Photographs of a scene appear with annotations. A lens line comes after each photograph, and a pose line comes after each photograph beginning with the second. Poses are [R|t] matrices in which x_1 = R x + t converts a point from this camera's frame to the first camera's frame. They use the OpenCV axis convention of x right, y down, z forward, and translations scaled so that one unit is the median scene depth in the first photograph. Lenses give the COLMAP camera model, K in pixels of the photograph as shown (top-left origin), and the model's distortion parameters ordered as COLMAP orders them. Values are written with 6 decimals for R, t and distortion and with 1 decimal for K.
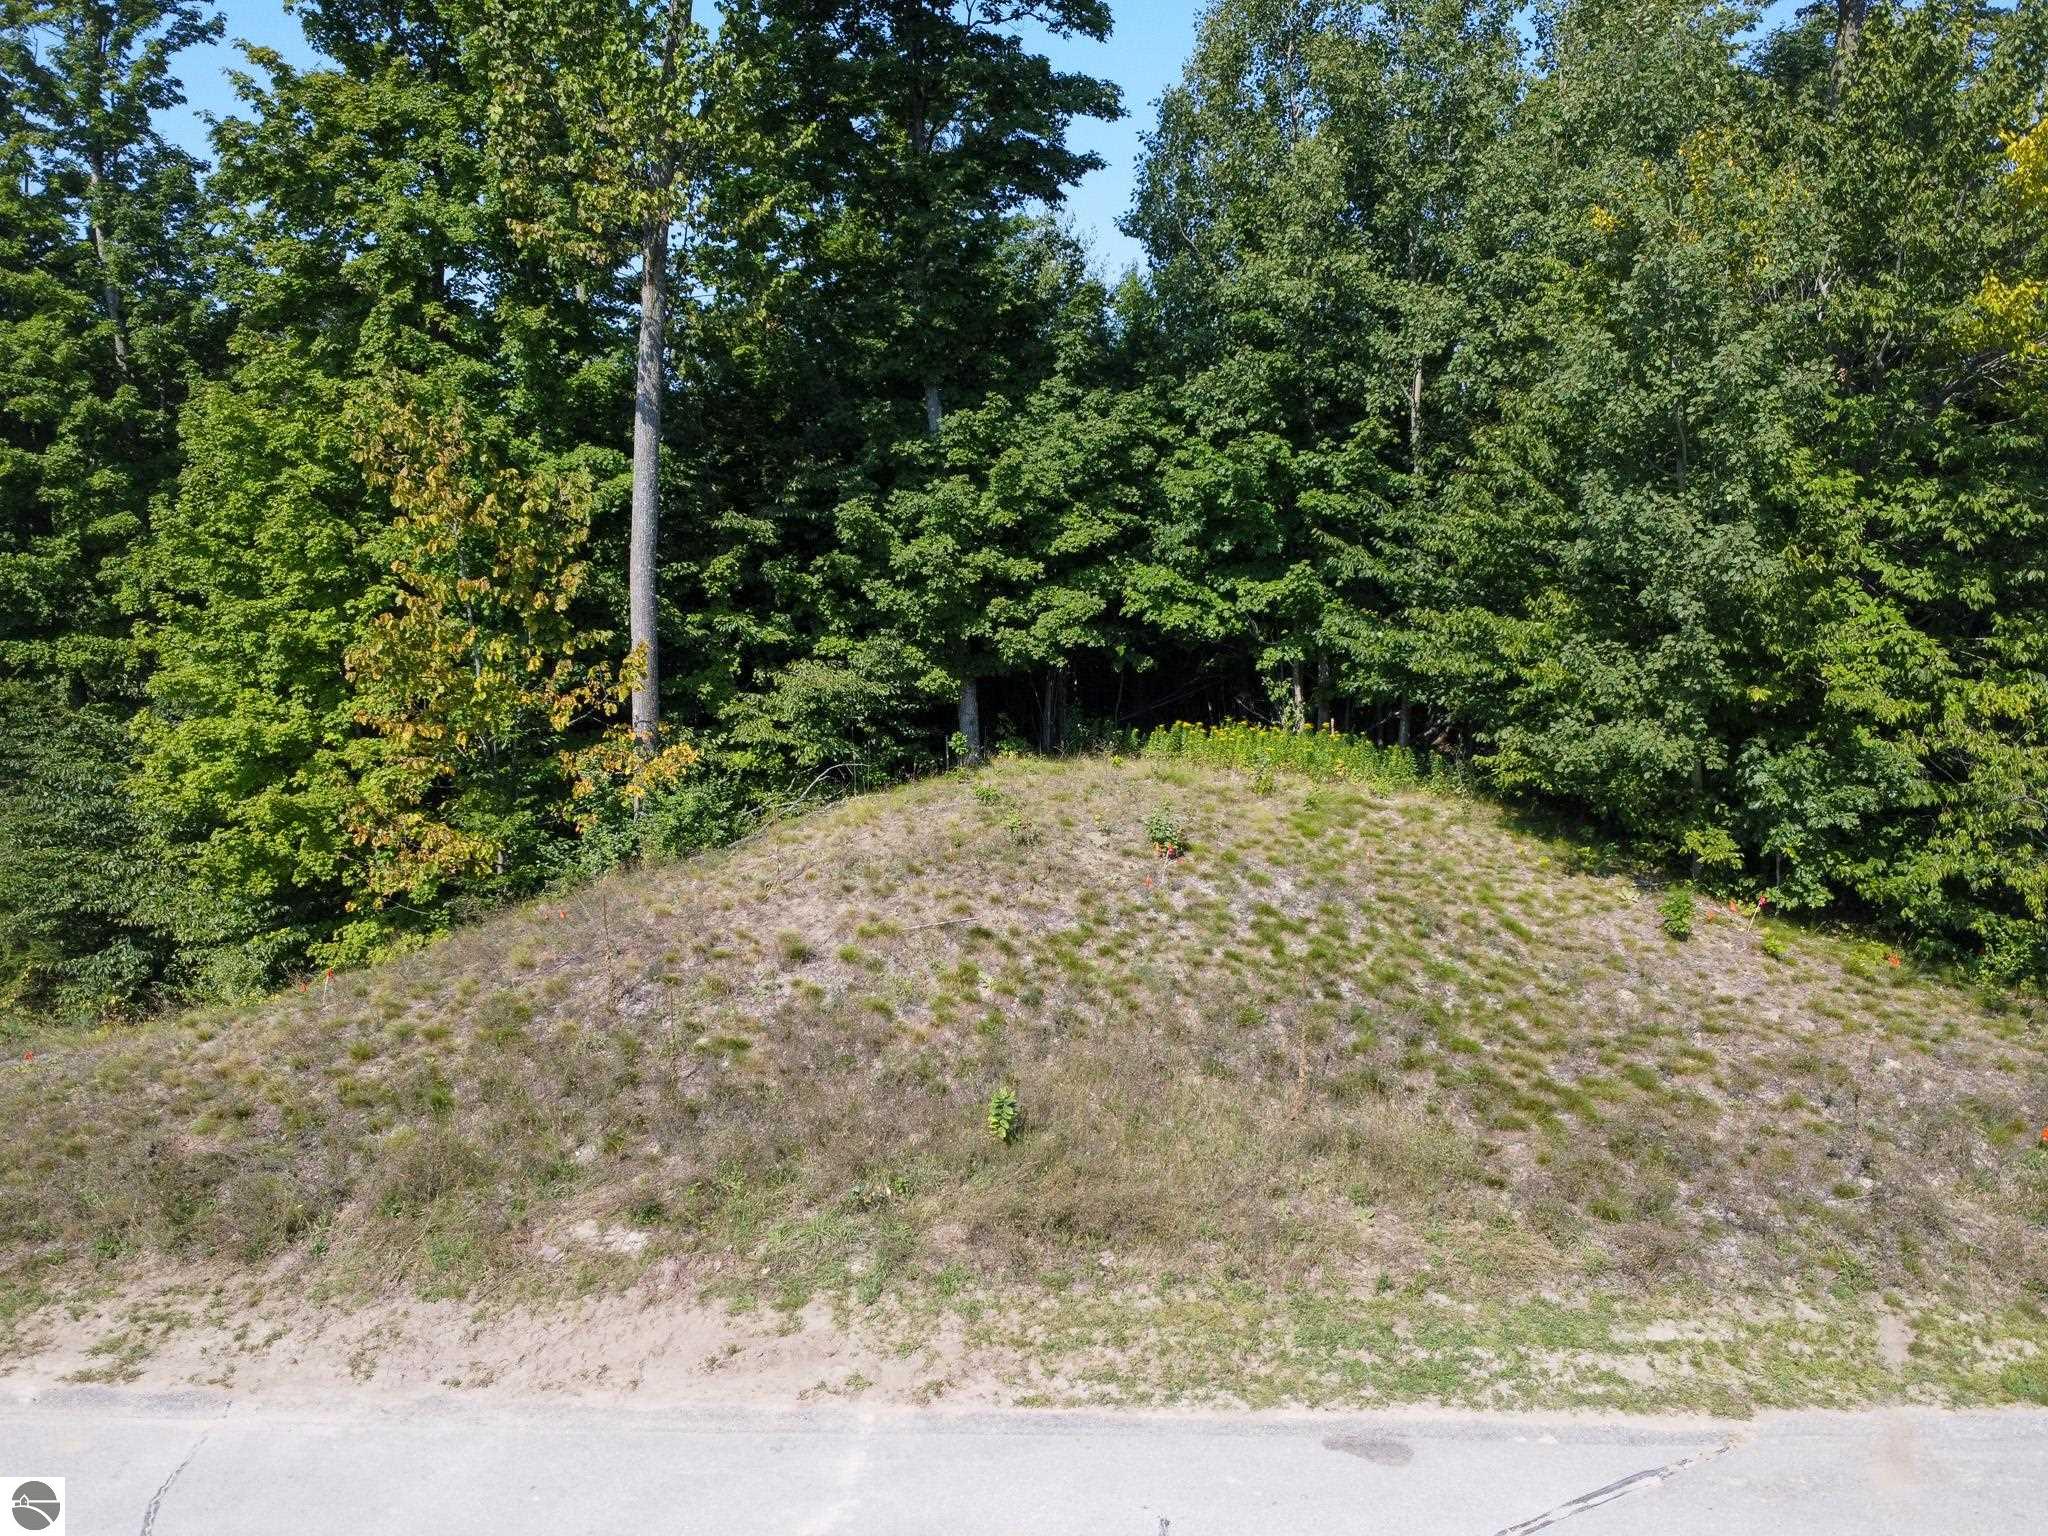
lens RADIAL K [[1545.5, 0, 1005.7], [0, 1545.5, 761.5], [0, 0, 1]] dist [0.001724, -0.001456]
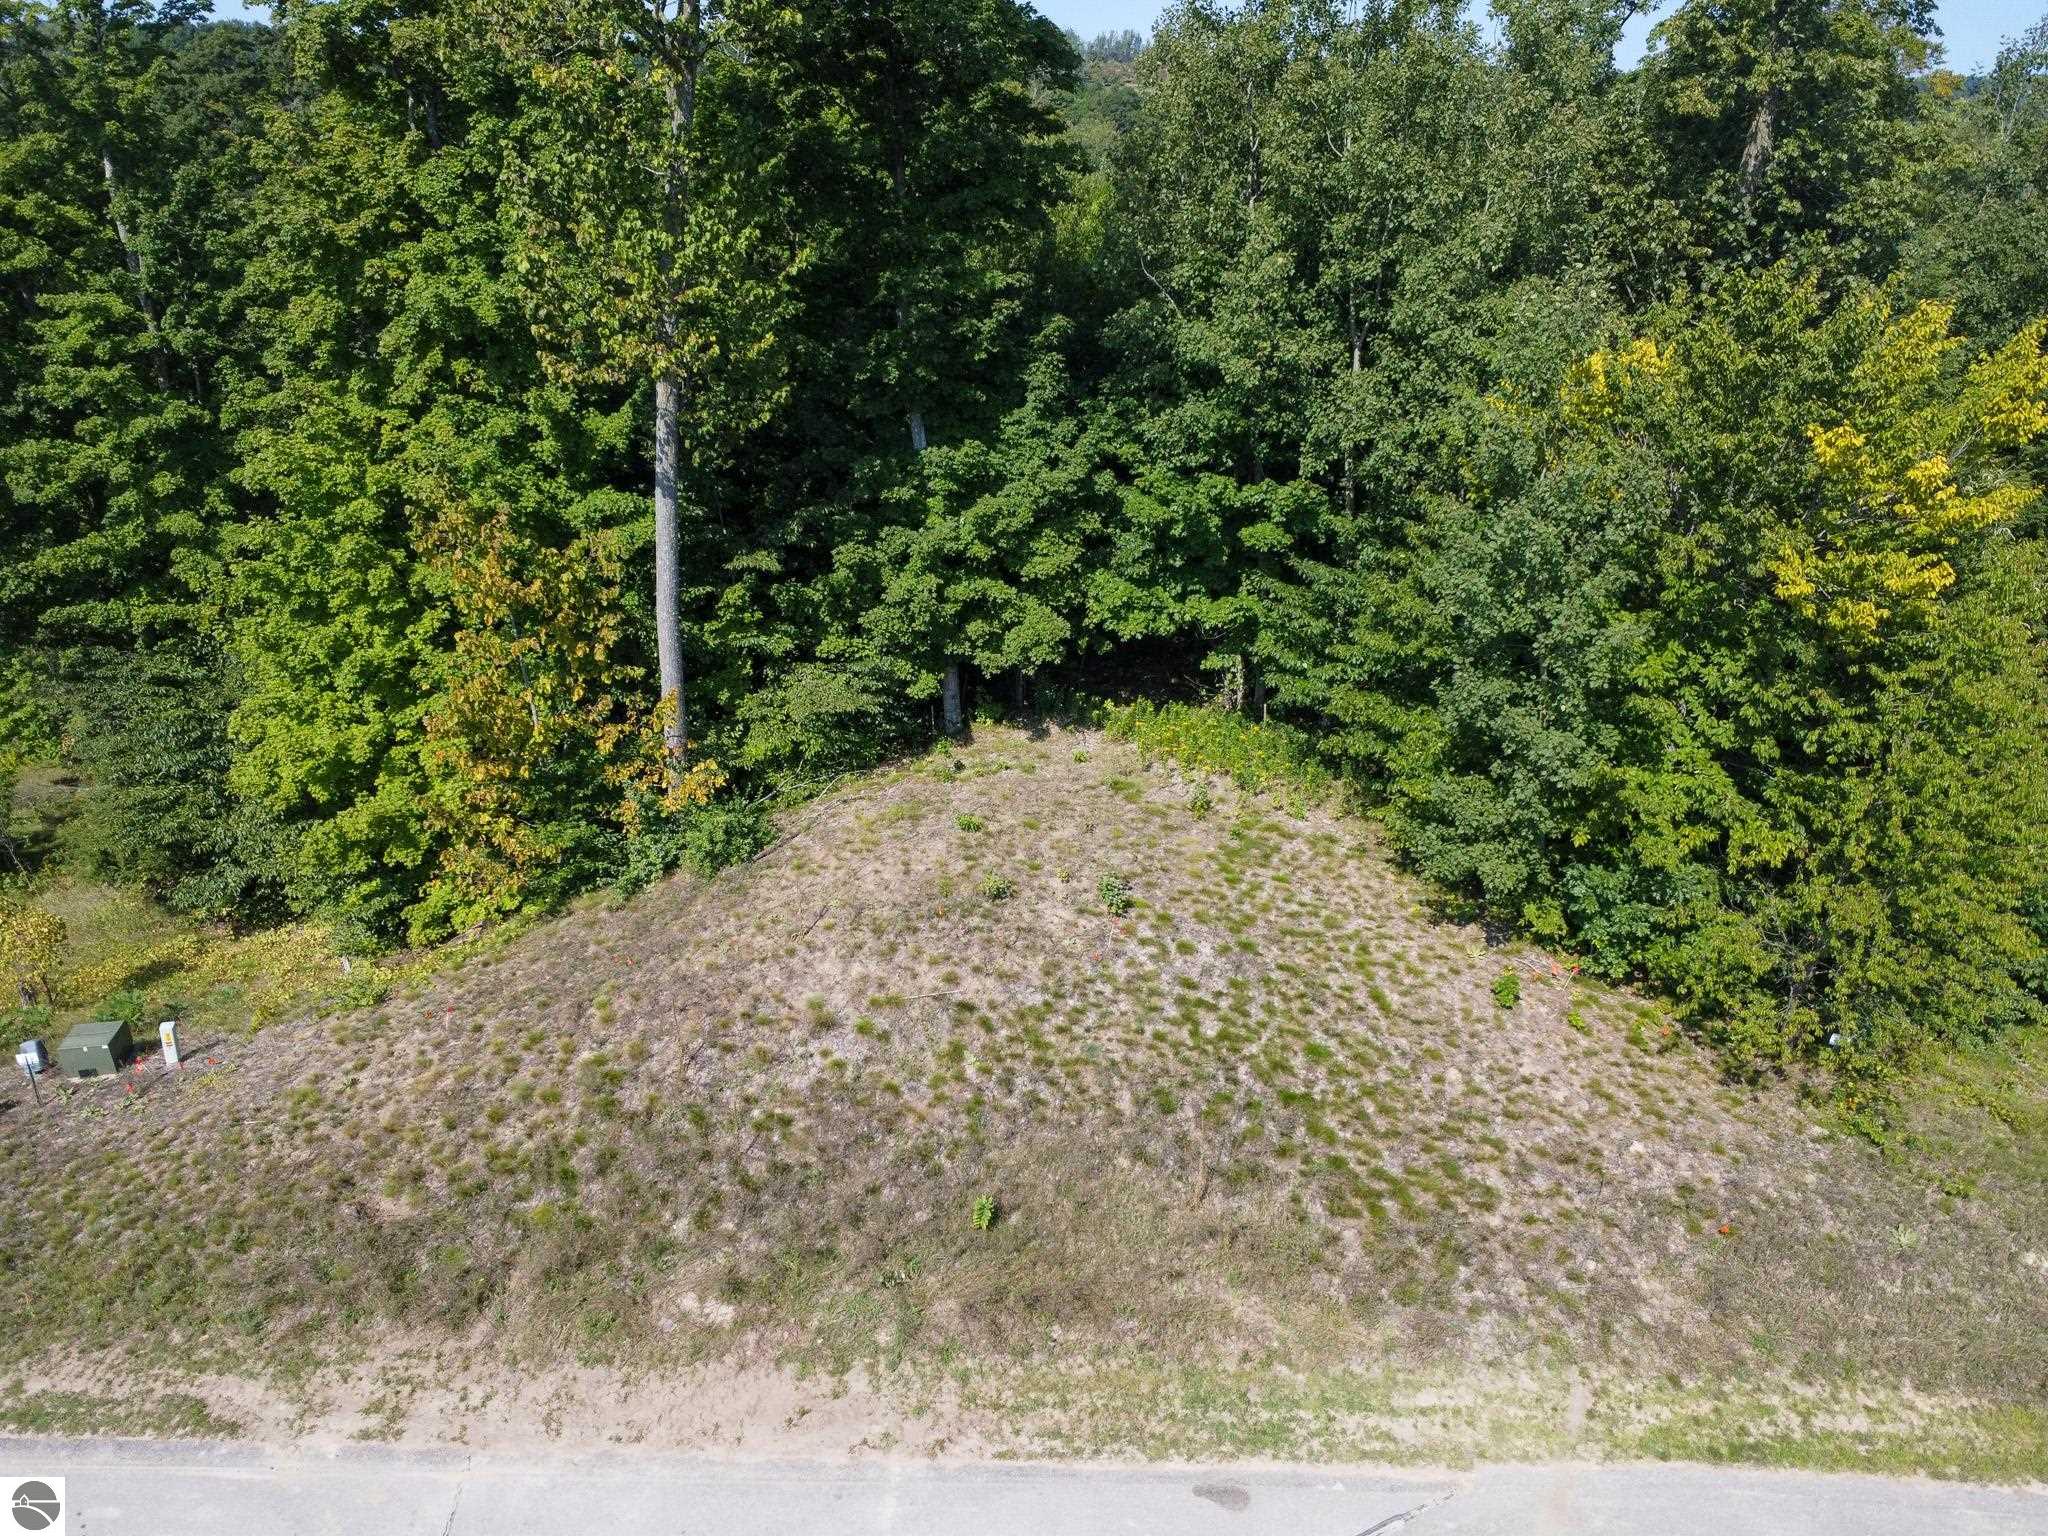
lens RADIAL K [[1545.5, 0, 1005.7], [0, 1545.5, 761.5], [0, 0, 1]] dist [0.001724, -0.001456]
pose [[0.999890, -0.004645, 0.014075, 0.000141], [0.001096, 0.970204, 0.242289, -0.413684], [-0.014782, -0.242247, 0.970102, -0.205273]]
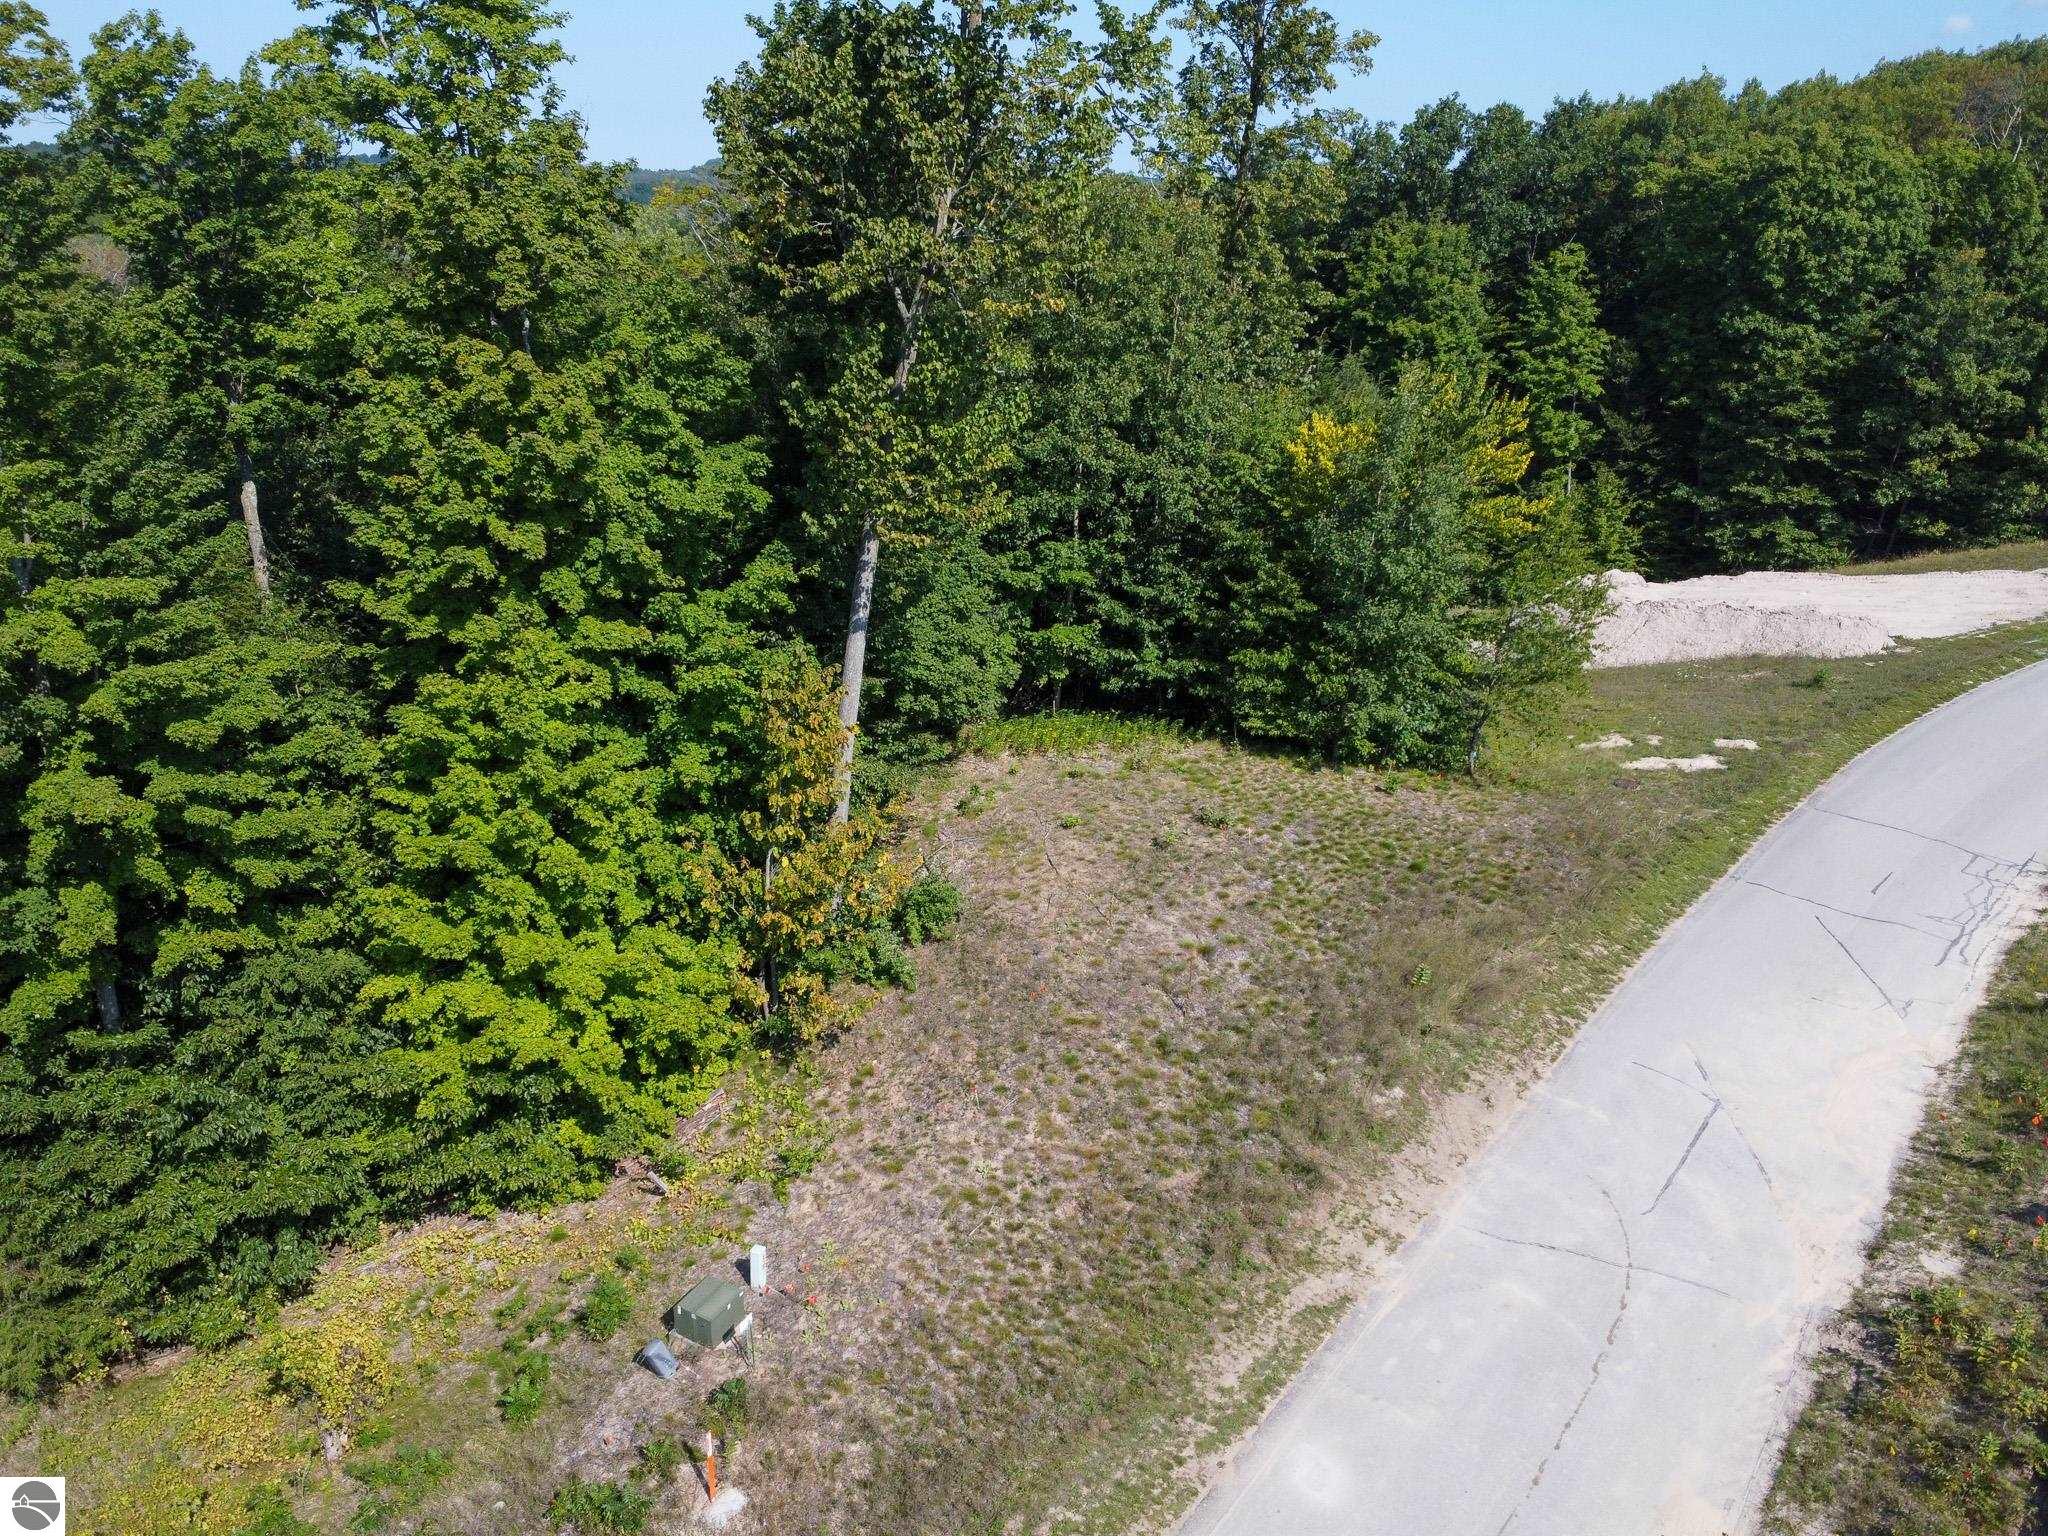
lens RADIAL K [[1545.5, 0, 1005.7], [0, 1545.5, 761.5], [0, 0, 1]] dist [0.001724, -0.001456]
pose [[0.568595, -0.282429, 0.772615, -1.645238], [0.127933, 0.958147, 0.256100, -0.595144], [-0.812609, -0.046775, 0.580929, 0.165489]]
